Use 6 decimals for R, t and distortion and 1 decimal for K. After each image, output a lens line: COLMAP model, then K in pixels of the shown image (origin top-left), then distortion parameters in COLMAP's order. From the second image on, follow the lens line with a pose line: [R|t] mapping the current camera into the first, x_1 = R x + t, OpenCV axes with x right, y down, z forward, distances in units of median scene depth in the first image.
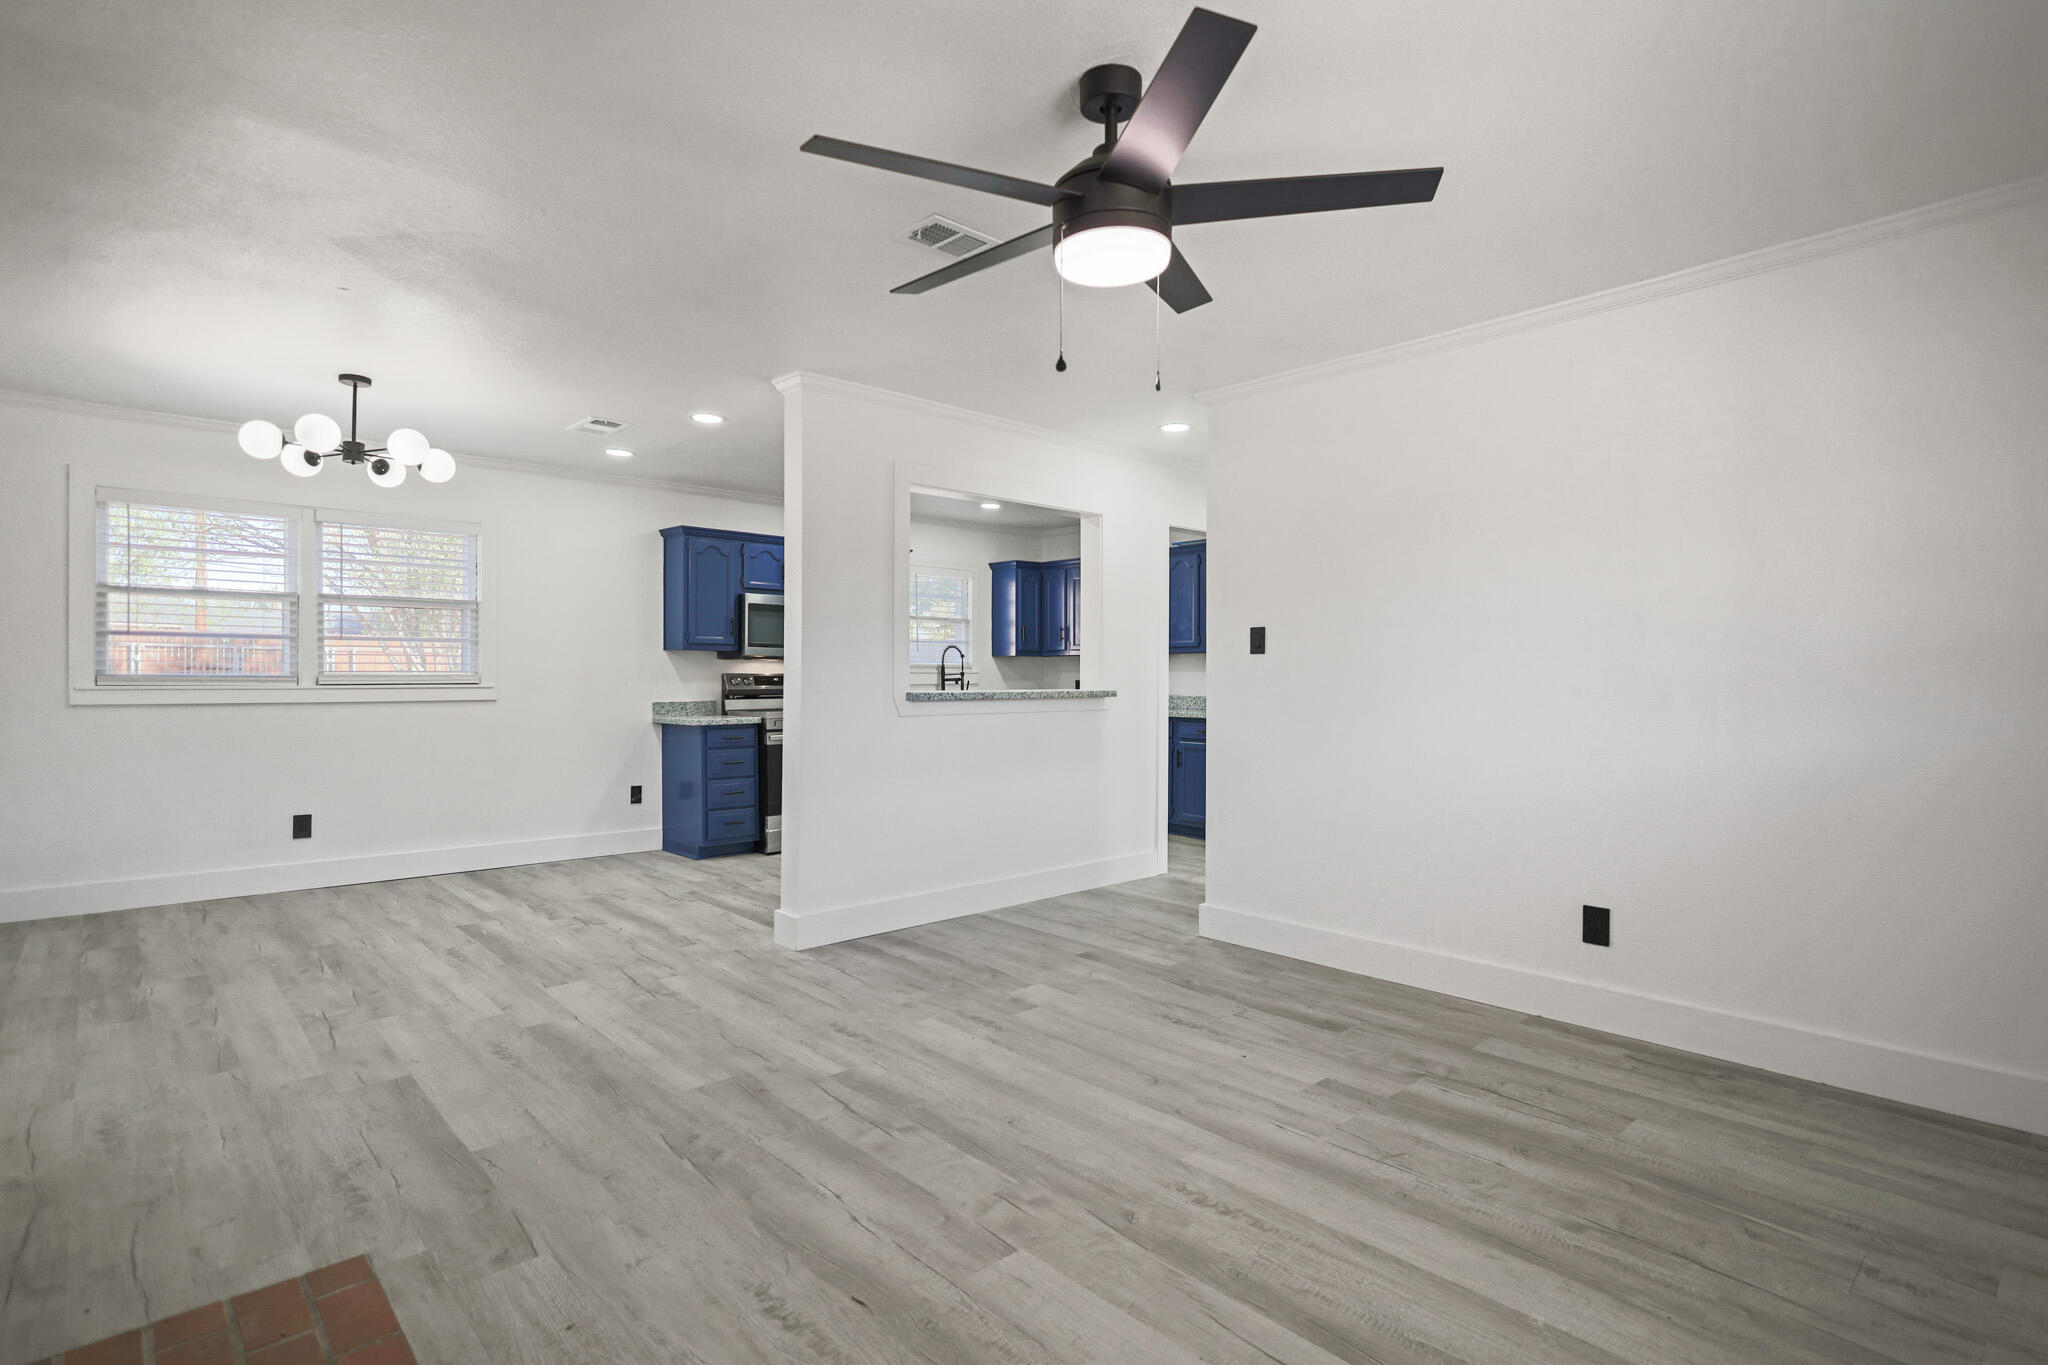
lens RADIAL K [[1012.3, 0, 1029.4], [0, 1012.3, 679.8], [0, 0, 1]] dist [0.000779, 0.000013]
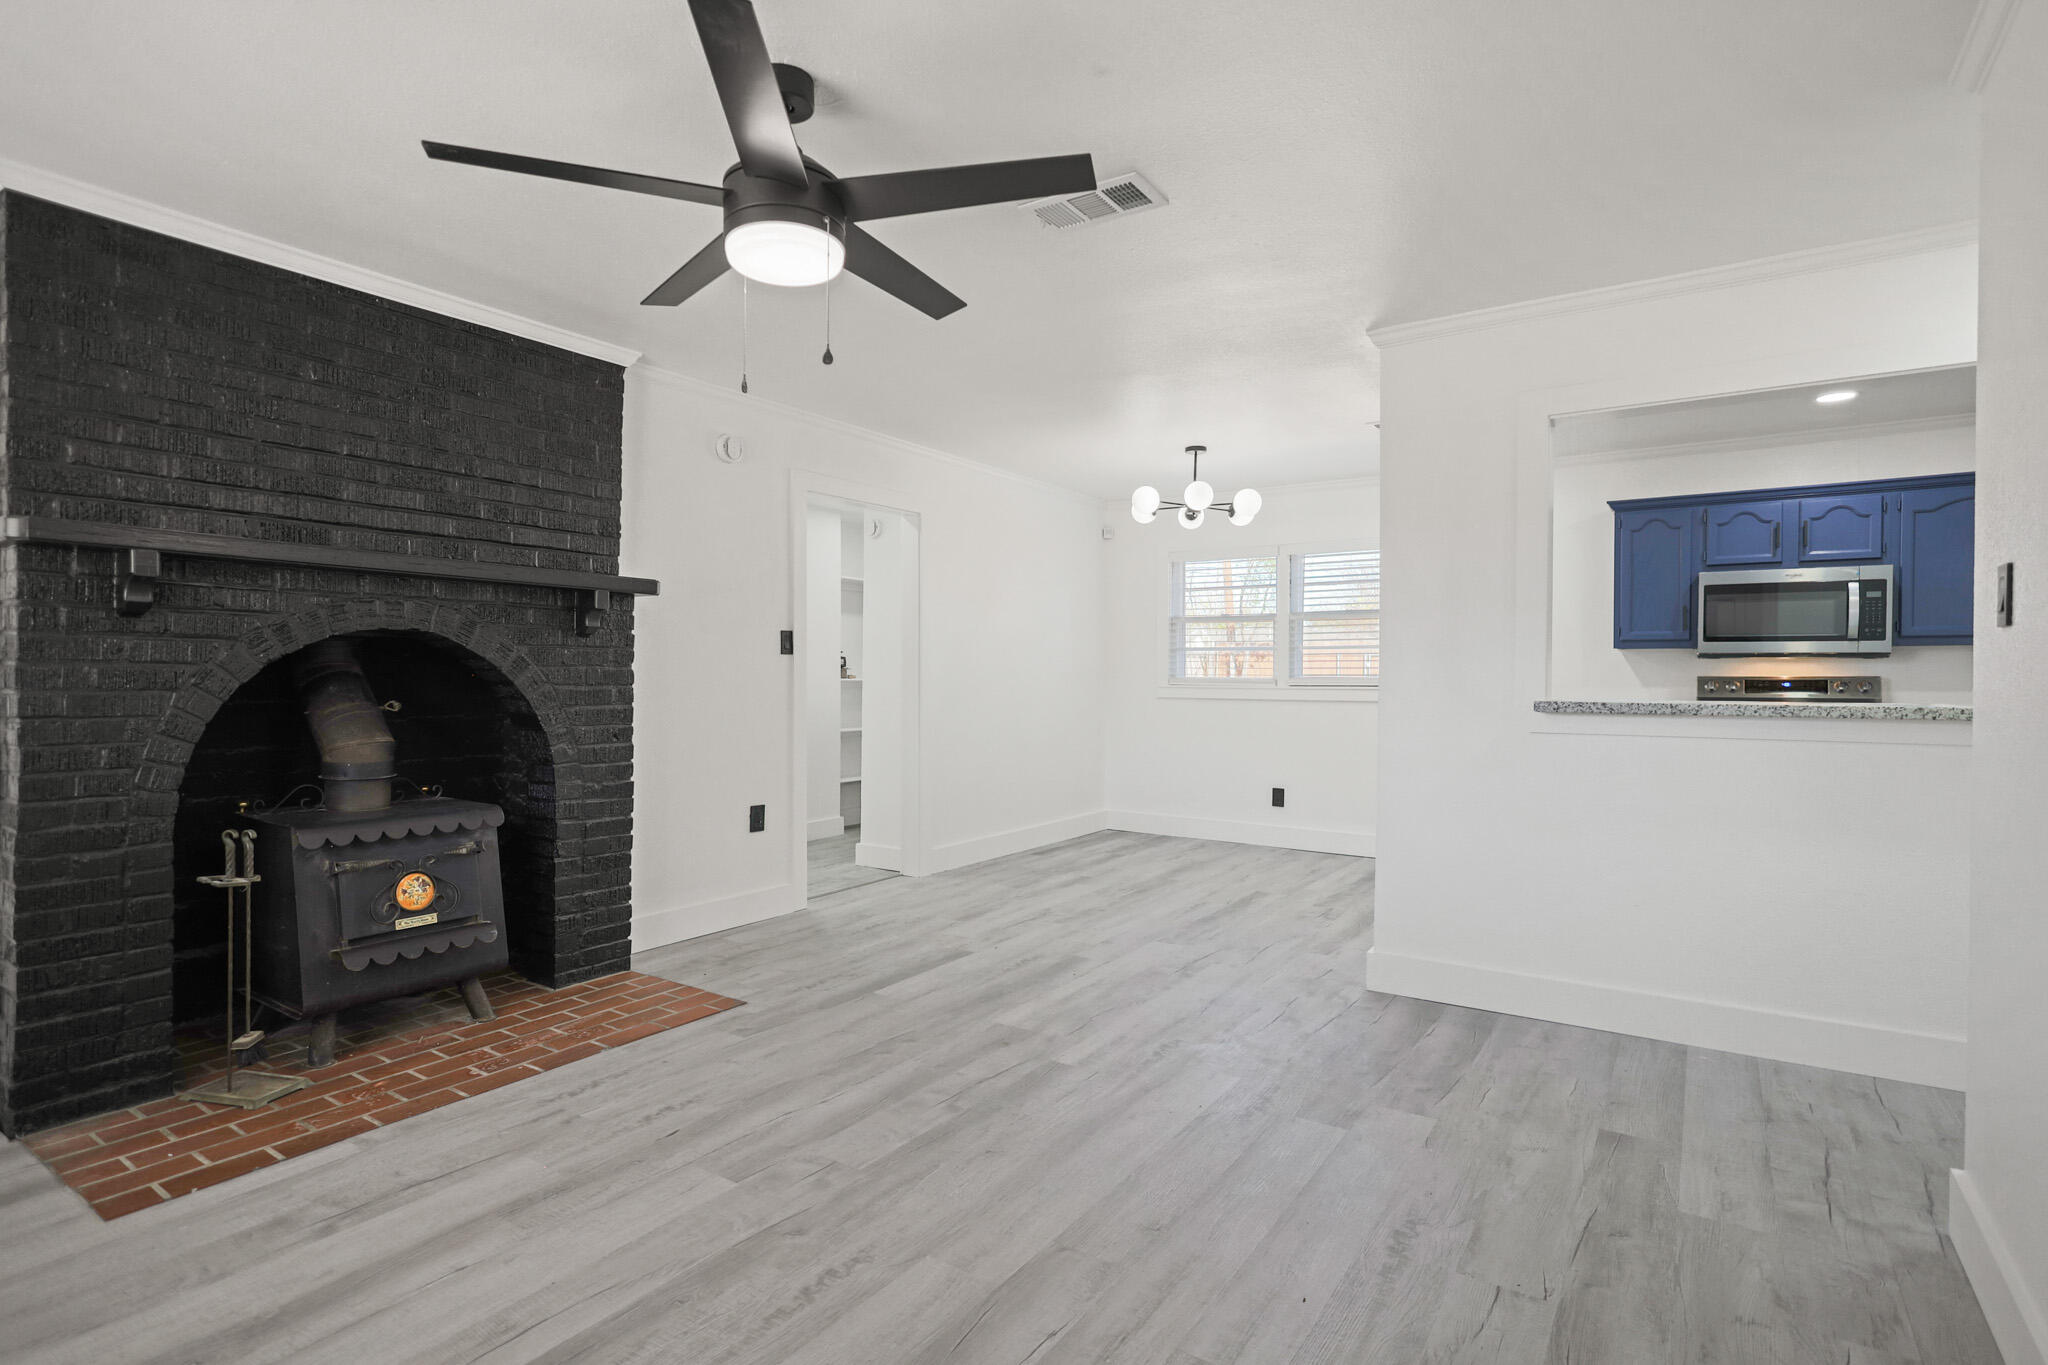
lens RADIAL K [[1012.3, 0, 1029.4], [0, 1012.3, 679.8], [0, 0, 1]] dist [0.000779, 0.000013]
pose [[0.225252, 0.001334, -0.974300, 0.700022], [-0.005311, 0.999986, 0.000142, -0.001534], [0.974286, 0.005143, 0.225256, 0.636080]]
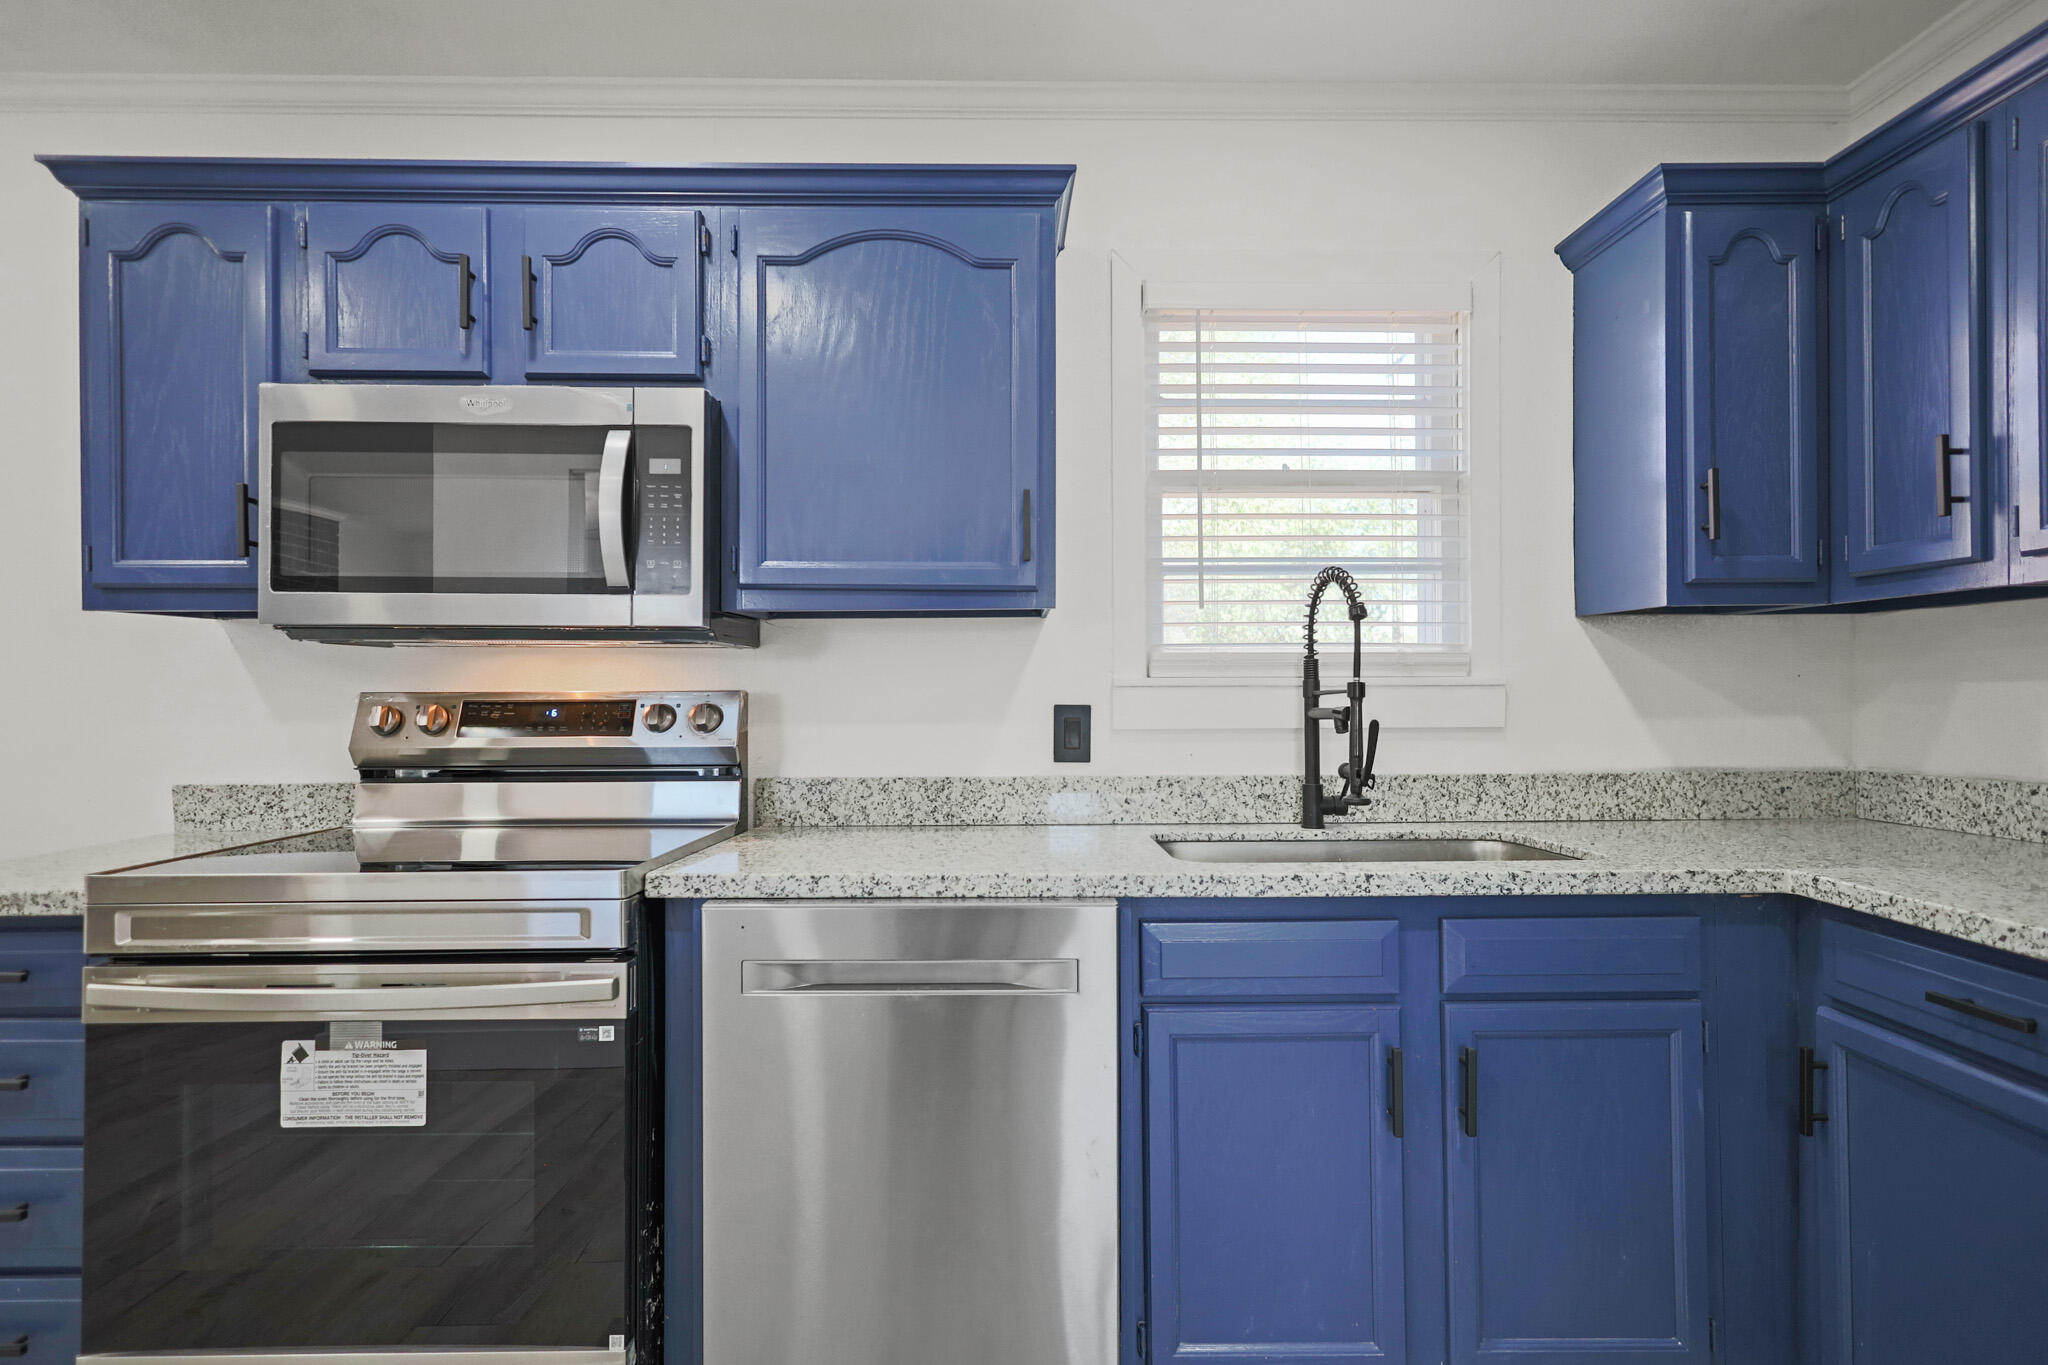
lens RADIAL K [[1012.3, 0, 1029.4], [0, 1012.3, 679.8], [0, 0, 1]] dist [0.000779, 0.000013]
pose [[0.742070, -0.010616, -0.670238, 0.074731], [0.000546, 0.999884, -0.015233, -0.010713], [0.670322, 0.010939, 0.741990, 1.831265]]
